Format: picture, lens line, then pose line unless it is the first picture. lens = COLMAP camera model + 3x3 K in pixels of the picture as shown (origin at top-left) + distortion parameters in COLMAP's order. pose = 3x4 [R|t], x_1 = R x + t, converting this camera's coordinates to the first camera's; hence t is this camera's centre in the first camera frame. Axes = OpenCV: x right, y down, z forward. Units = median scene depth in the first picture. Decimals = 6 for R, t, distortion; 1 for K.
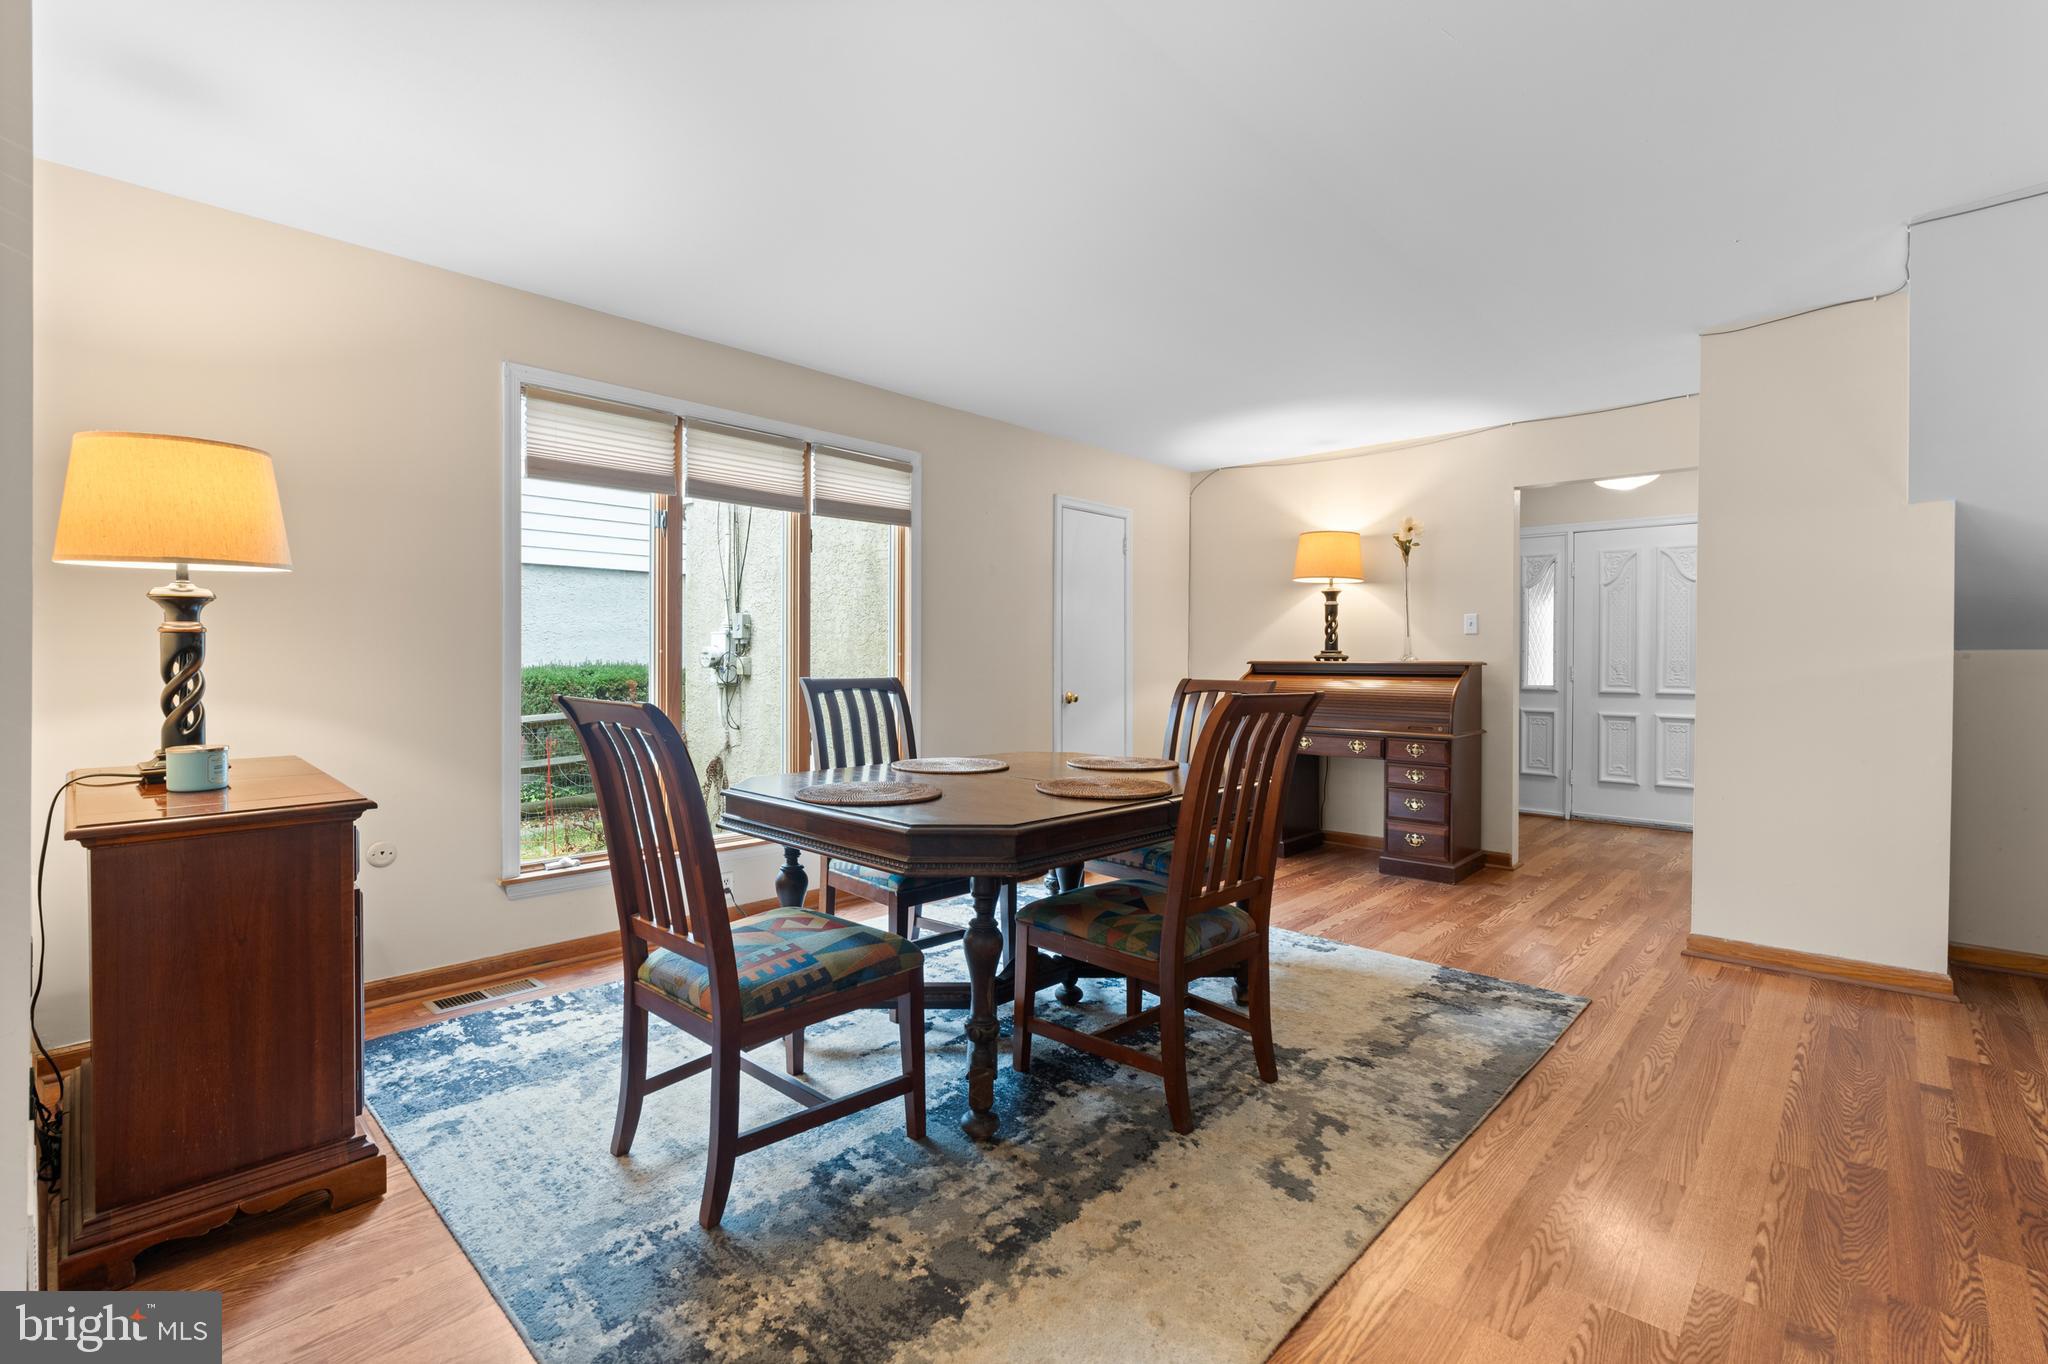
lens RADIAL K [[938.5, 0, 1015.7], [0, 938.5, 652.0], [0, 0, 1]] dist [-0.002057, 0.000039]
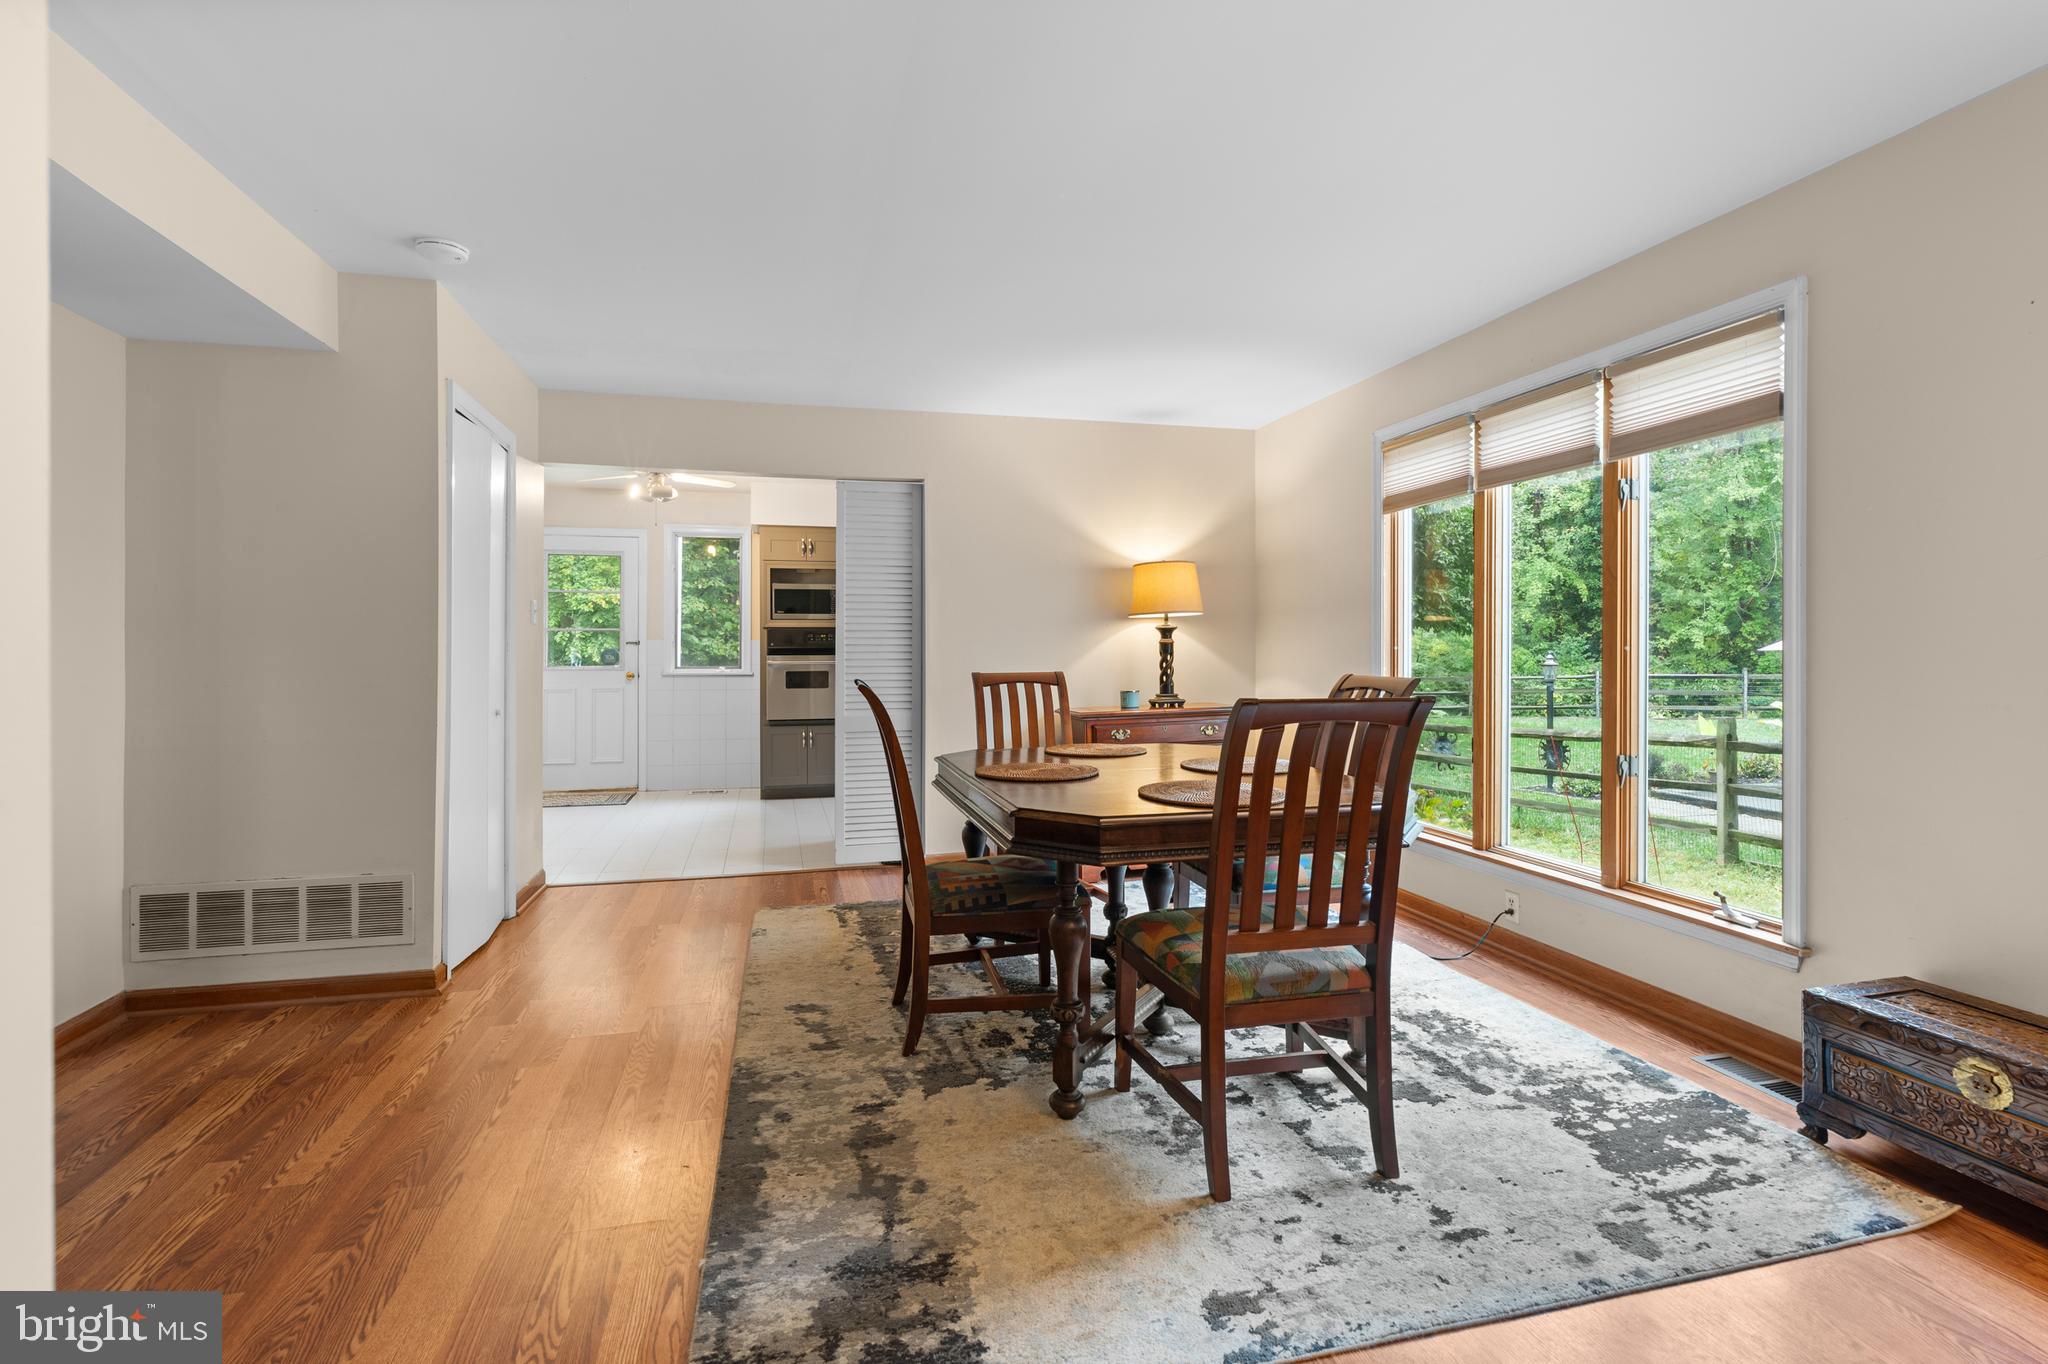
lens RADIAL K [[938.5, 0, 1015.7], [0, 938.5, 652.0], [0, 0, 1]] dist [-0.002057, 0.000039]
pose [[-0.543352, -0.004991, -0.839490, 1.096003], [-0.000490, 0.999984, -0.005628, 0.012171], [0.839505, -0.002646, -0.543346, 1.683956]]
